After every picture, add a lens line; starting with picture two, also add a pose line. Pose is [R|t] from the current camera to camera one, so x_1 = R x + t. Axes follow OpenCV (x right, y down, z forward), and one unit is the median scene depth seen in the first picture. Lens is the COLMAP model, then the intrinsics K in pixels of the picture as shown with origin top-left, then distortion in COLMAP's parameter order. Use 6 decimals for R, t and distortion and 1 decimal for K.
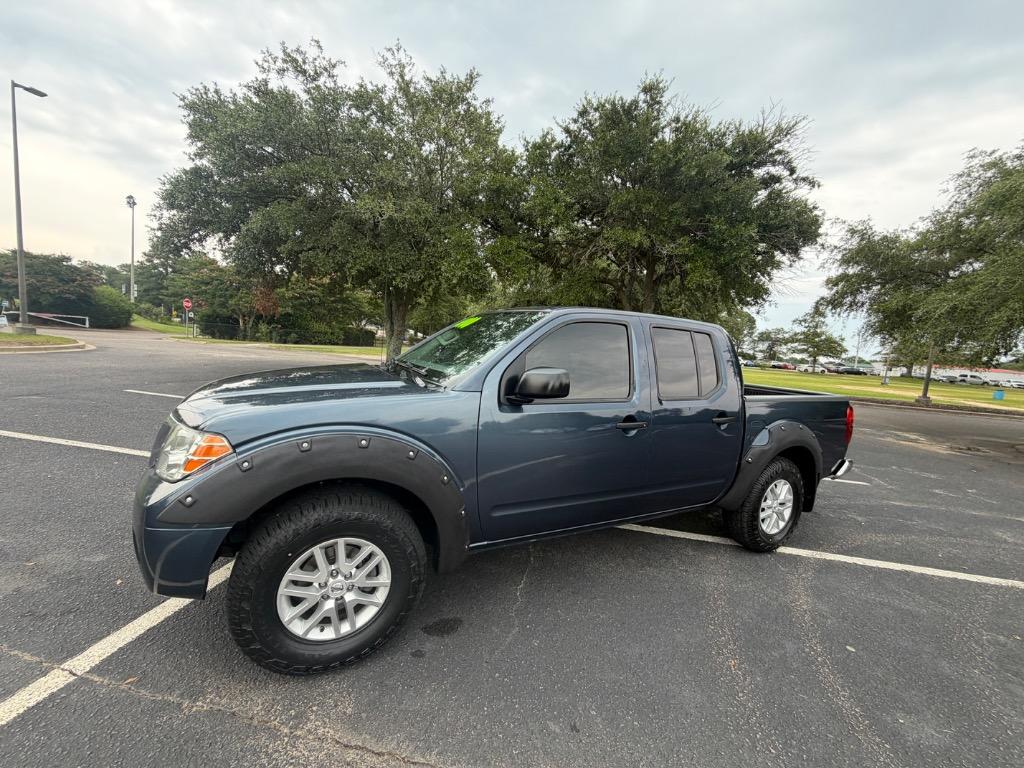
lens RADIAL K [[410.1, 0, 512.4], [0, 410.1, 382.5], [0, 0, 1]] dist [0.003991, 0.000576]
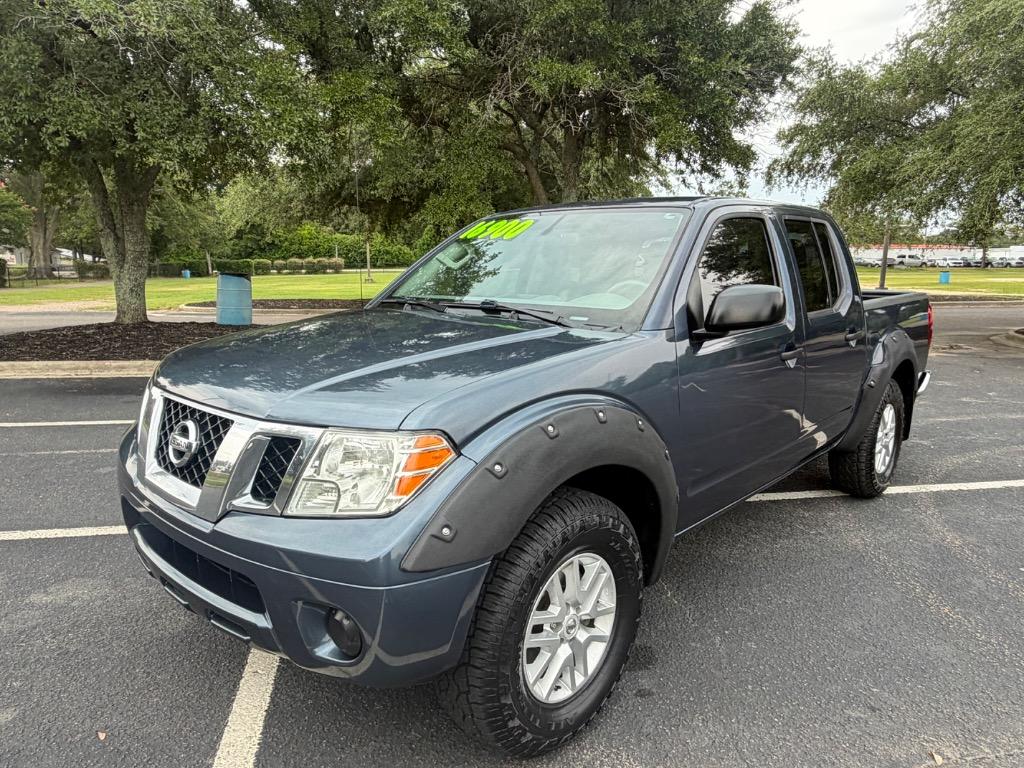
lens RADIAL K [[689.1, 0, 513.9], [0, 689.1, 385.0], [0, 0, 1]] dist [-0.003485, 0.020112]
pose [[0.942208, -0.134081, 0.307029, -0.114033], [0.103646, 0.988123, 0.113451, -0.007002], [-0.318594, -0.075072, 0.944914, -0.007098]]
